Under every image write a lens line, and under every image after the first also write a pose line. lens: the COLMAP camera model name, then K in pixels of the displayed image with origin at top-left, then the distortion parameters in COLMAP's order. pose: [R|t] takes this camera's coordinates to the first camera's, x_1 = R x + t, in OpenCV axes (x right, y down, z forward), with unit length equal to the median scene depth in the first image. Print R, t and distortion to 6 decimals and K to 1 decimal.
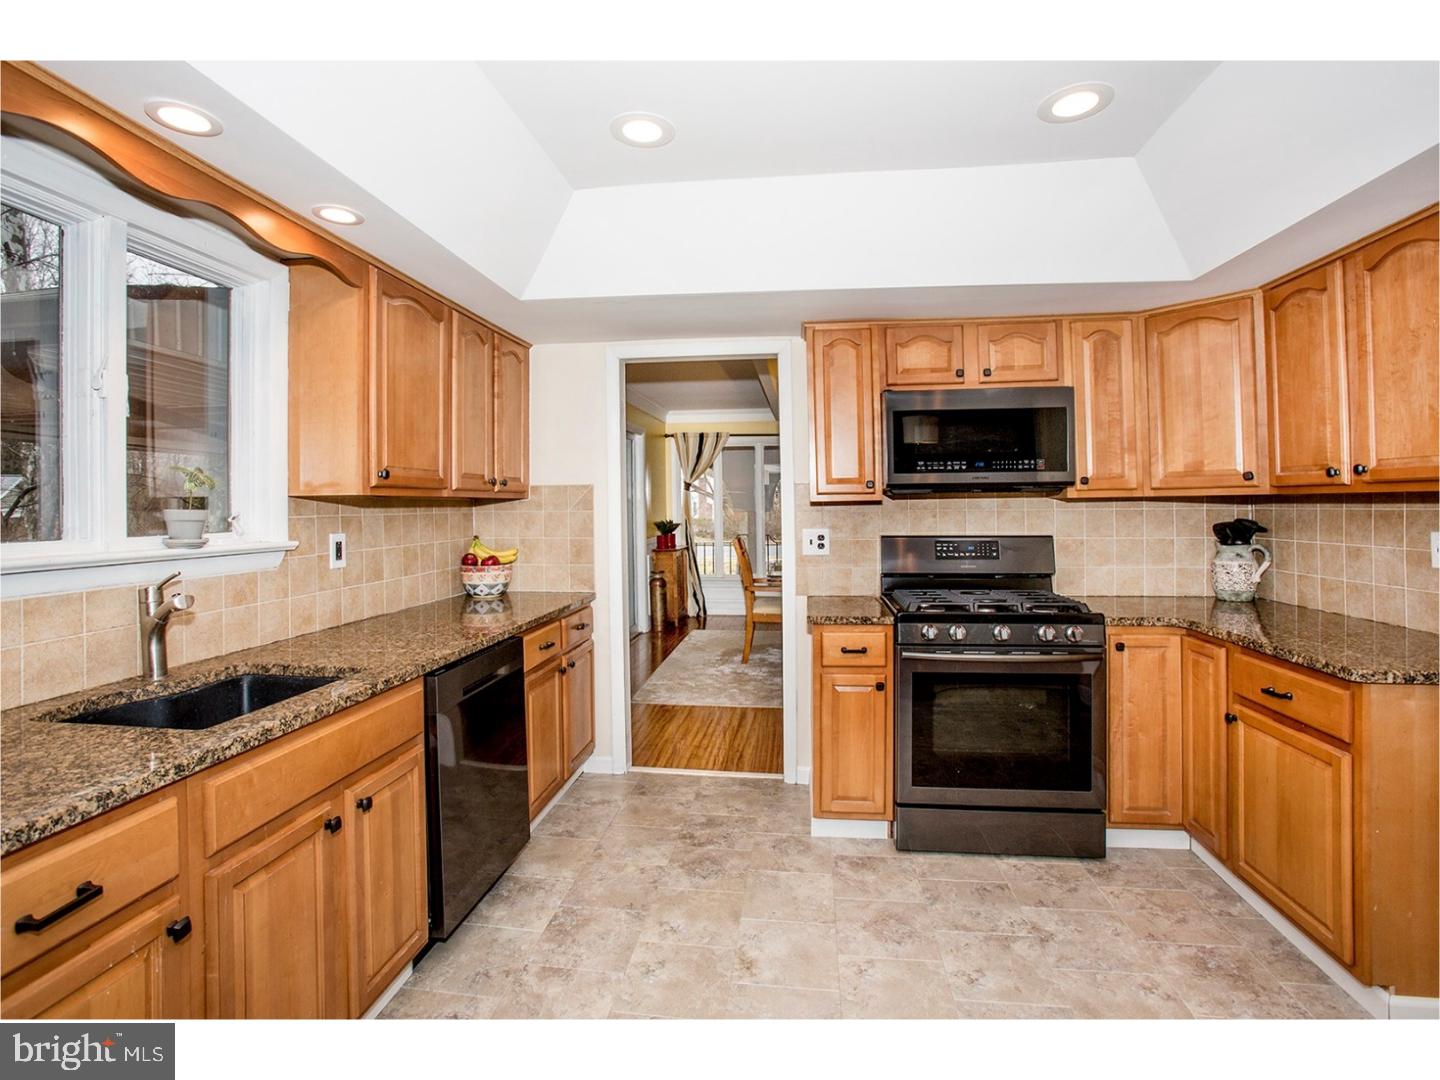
lens RADIAL K [[693.8, 0, 712.2], [0, 693.8, 497.1], [0, 0, 1]] dist [-0.084166, 0.031047]
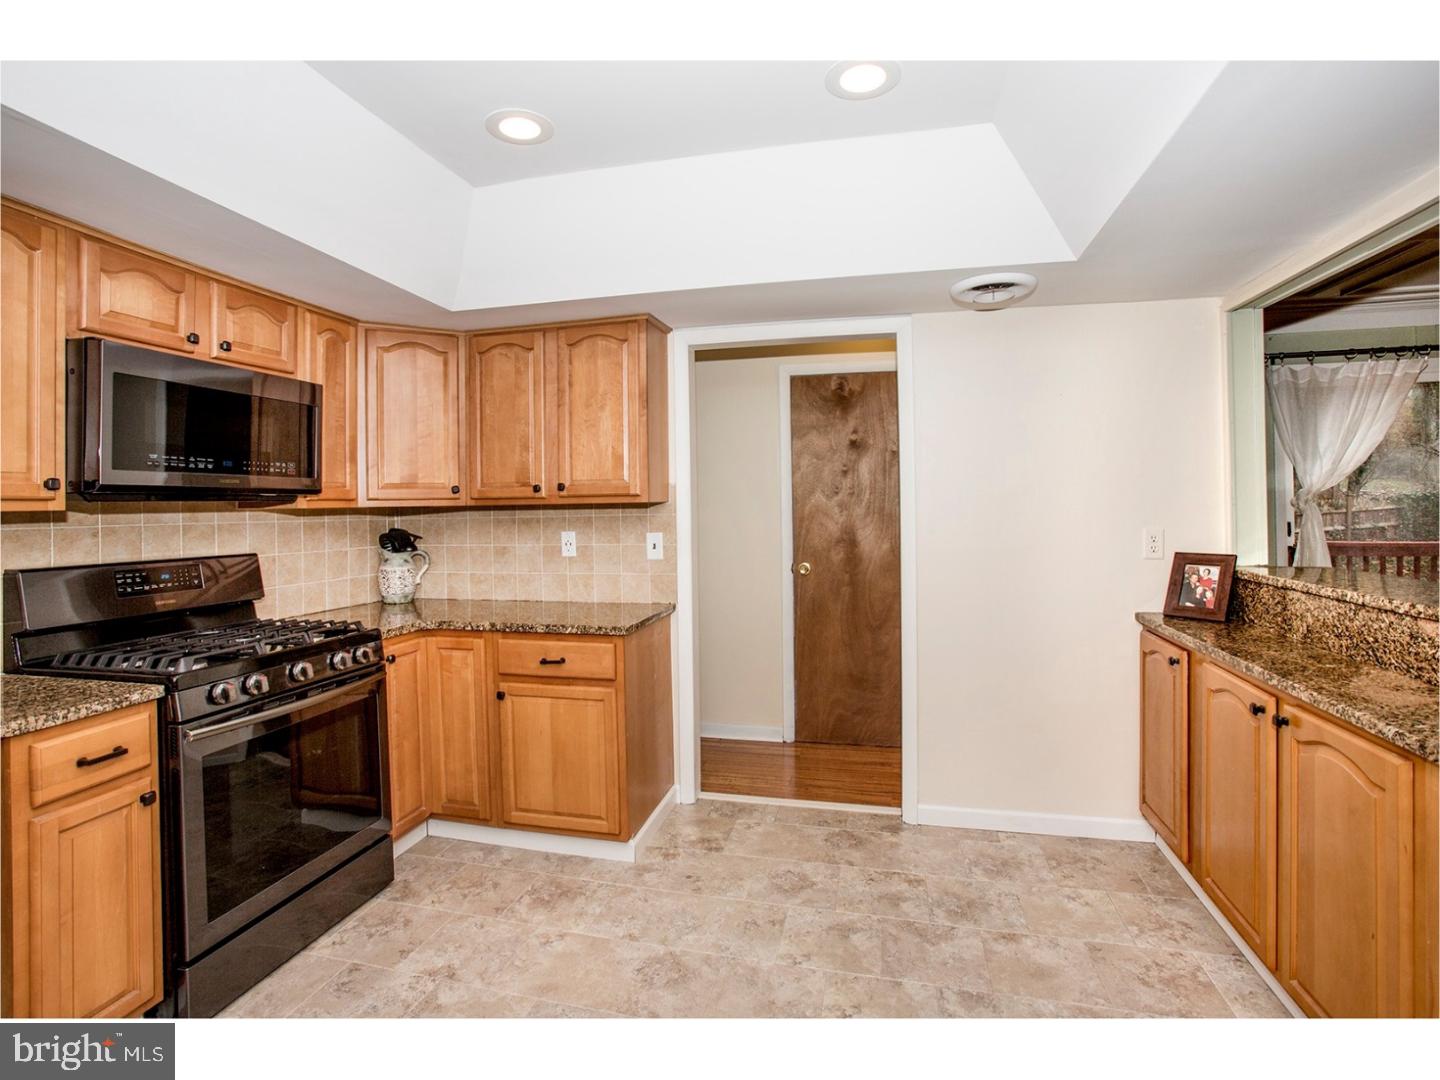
lens RADIAL K [[693.8, 0, 712.2], [0, 693.8, 497.1], [0, 0, 1]] dist [-0.084166, 0.031047]
pose [[0.107245, 0.021369, 0.994003, -0.334425], [0.005455, 0.999741, -0.022081, 0.010274], [-0.994218, 0.007790, 0.107101, 0.428848]]
